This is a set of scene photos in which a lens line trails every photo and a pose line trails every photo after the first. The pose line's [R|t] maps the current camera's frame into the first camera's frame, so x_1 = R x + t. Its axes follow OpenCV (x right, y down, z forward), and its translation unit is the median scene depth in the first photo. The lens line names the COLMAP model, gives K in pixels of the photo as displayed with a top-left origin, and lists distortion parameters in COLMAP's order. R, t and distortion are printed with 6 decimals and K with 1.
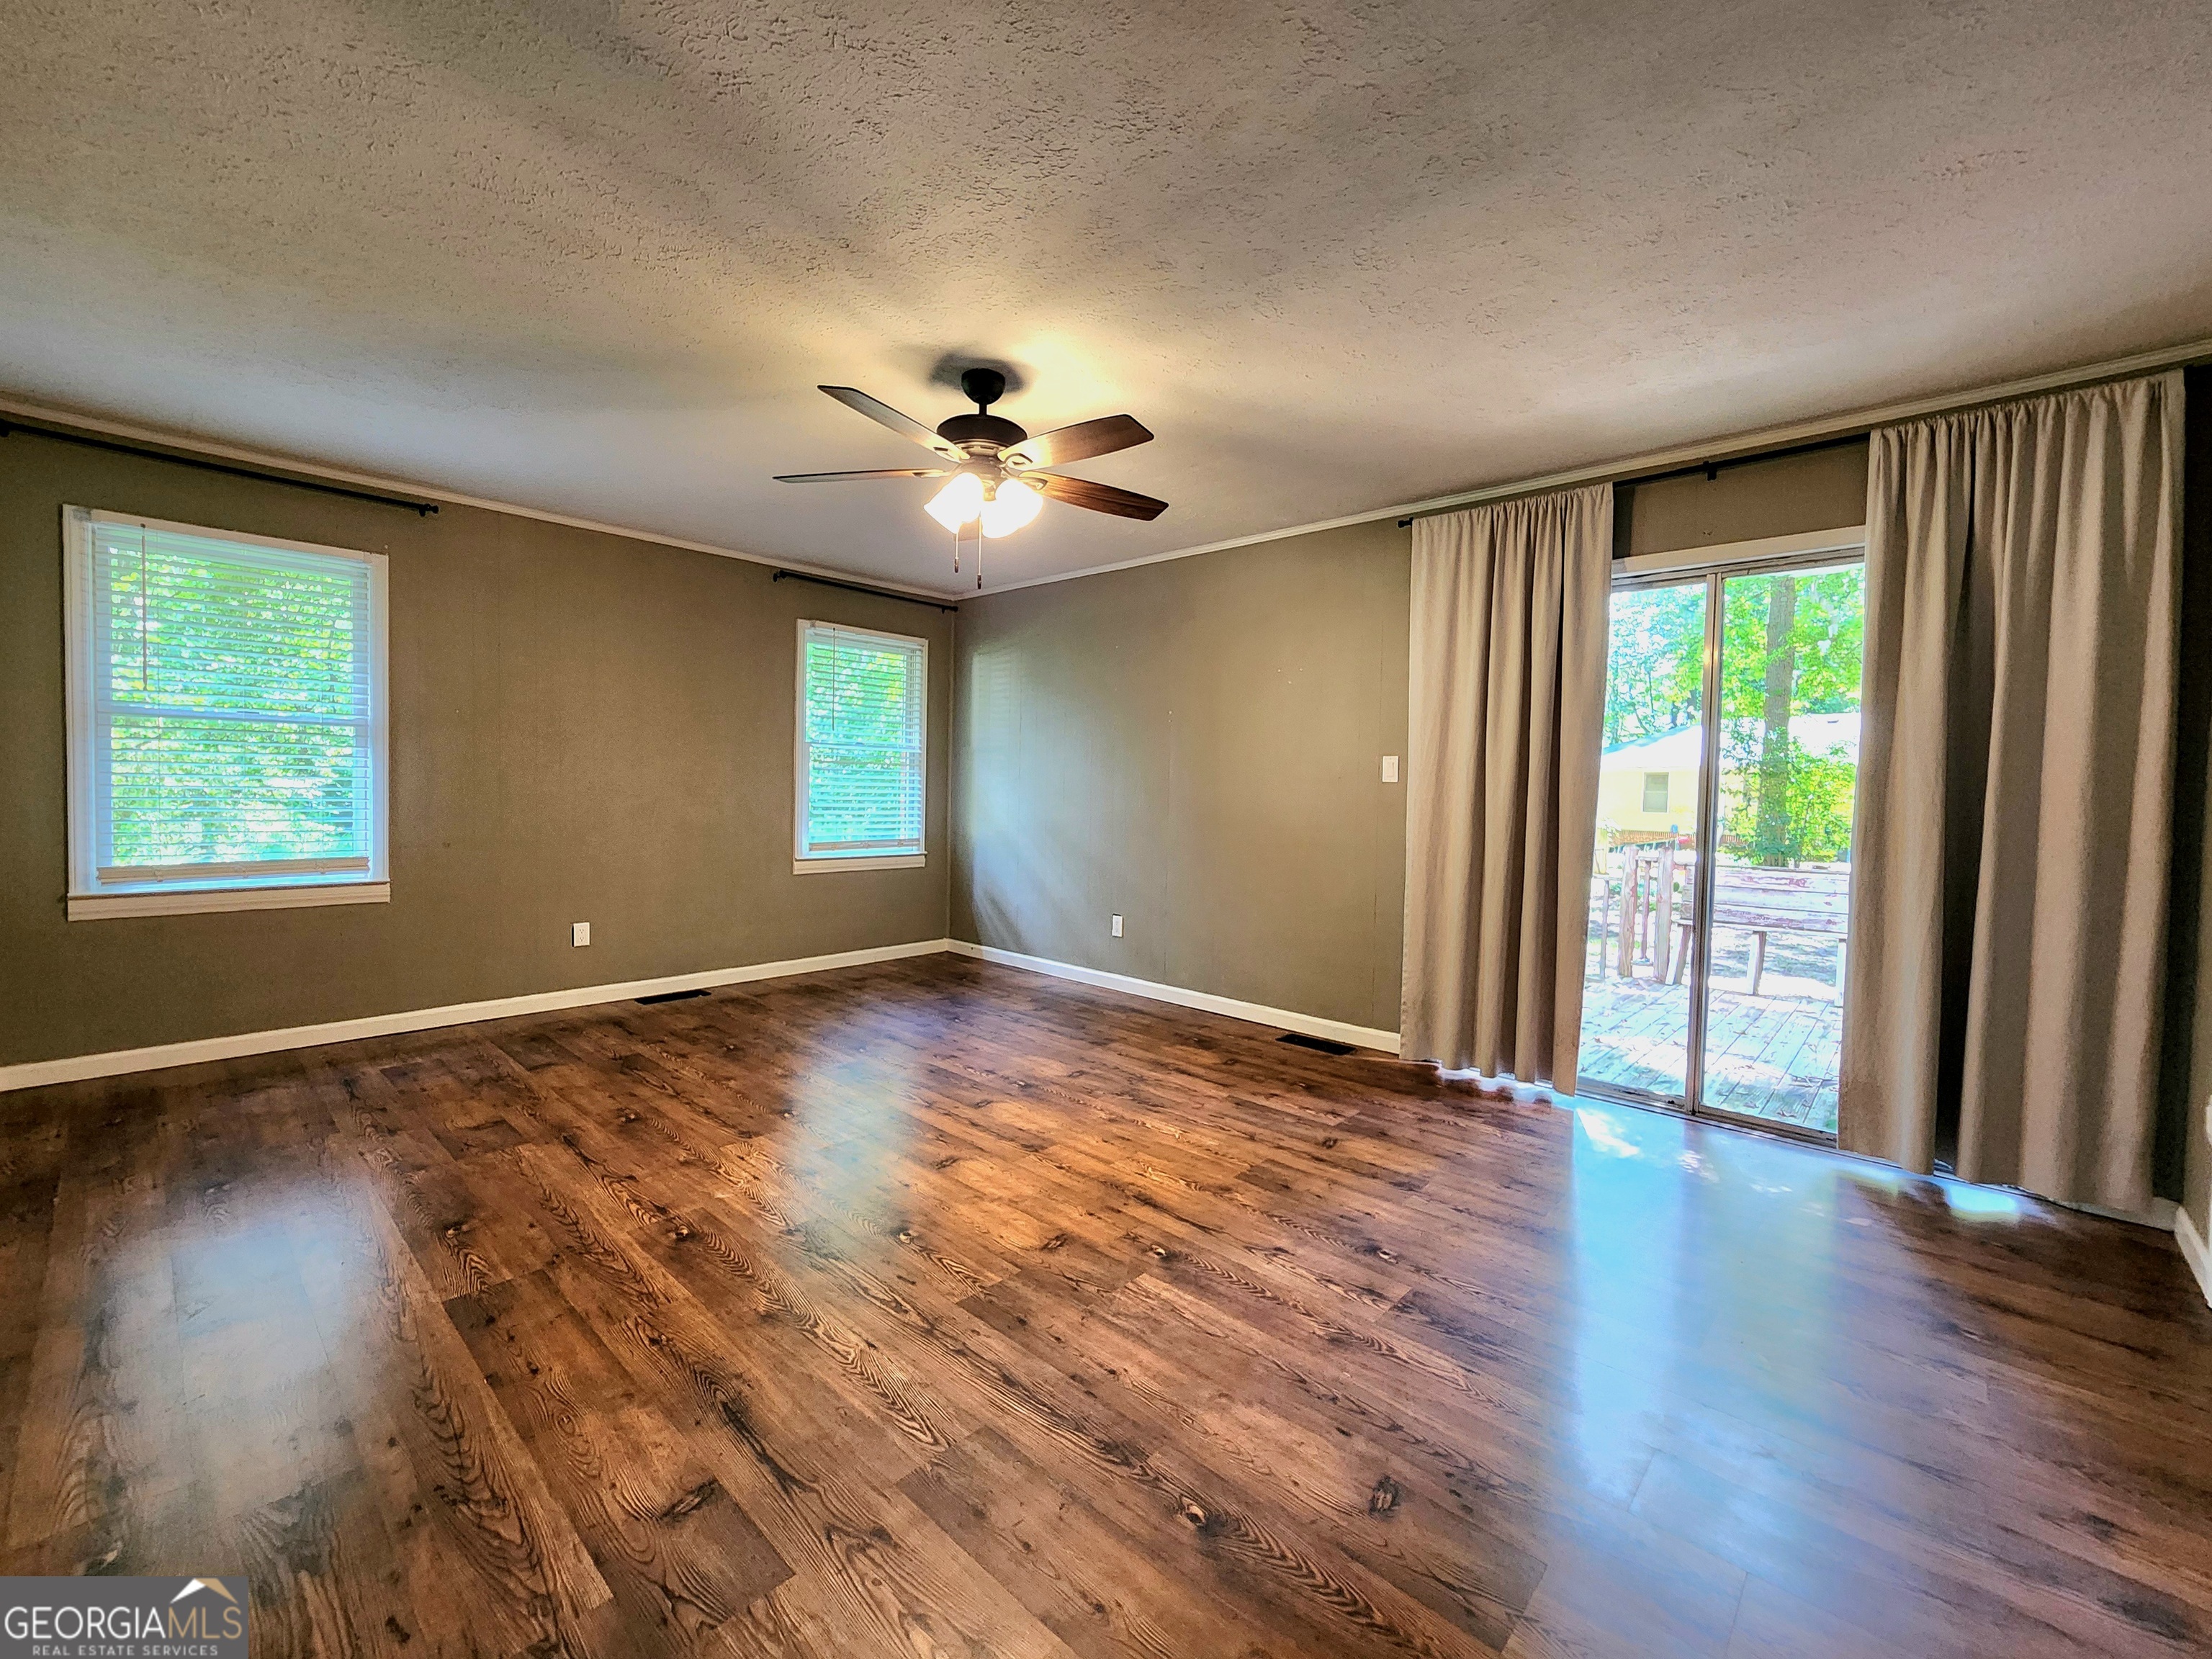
lens RADIAL K [[916.1, 0, 1114.6], [0, 916.1, 814.1], [0, 0, 1]] dist [-0.000054, 0.000393]
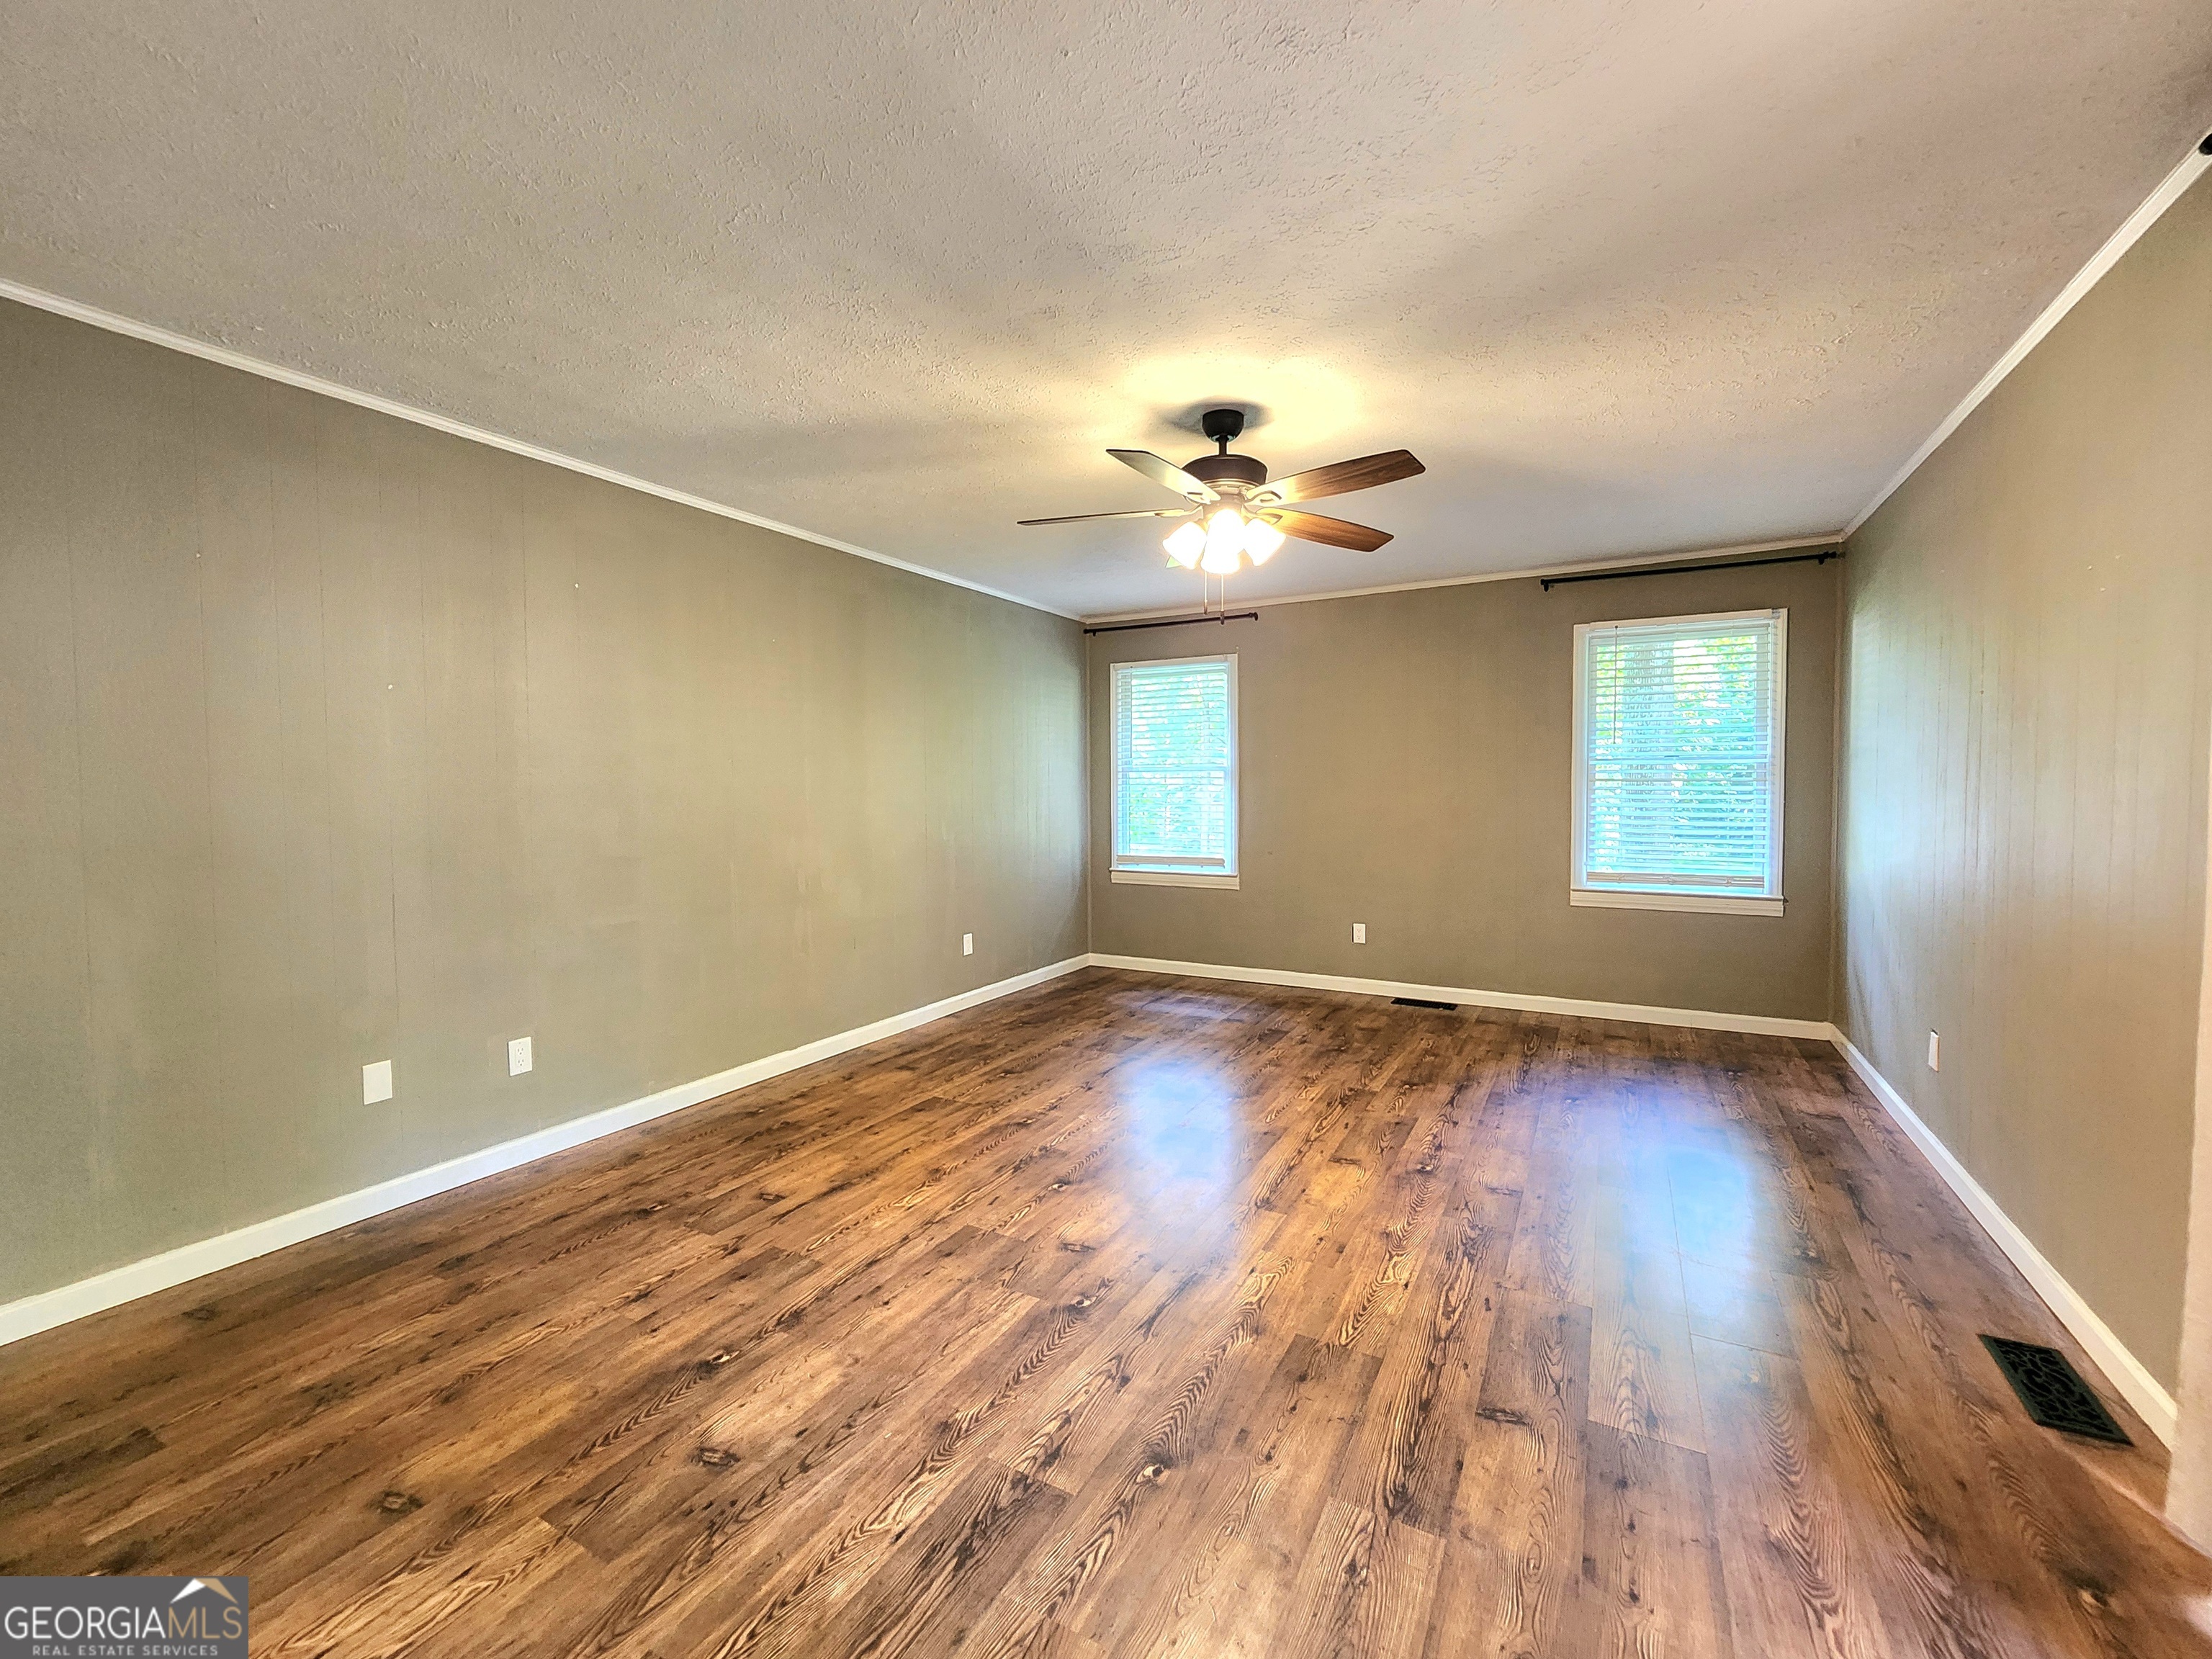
lens RADIAL K [[916.1, 0, 1114.6], [0, 916.1, 814.1], [0, 0, 1]] dist [-0.000054, 0.000393]
pose [[0.230778, 0.007777, -0.972975, 0.853601], [-0.019239, 0.999809, 0.003428, -0.038335], [0.972816, 0.017928, 0.230884, 0.680716]]
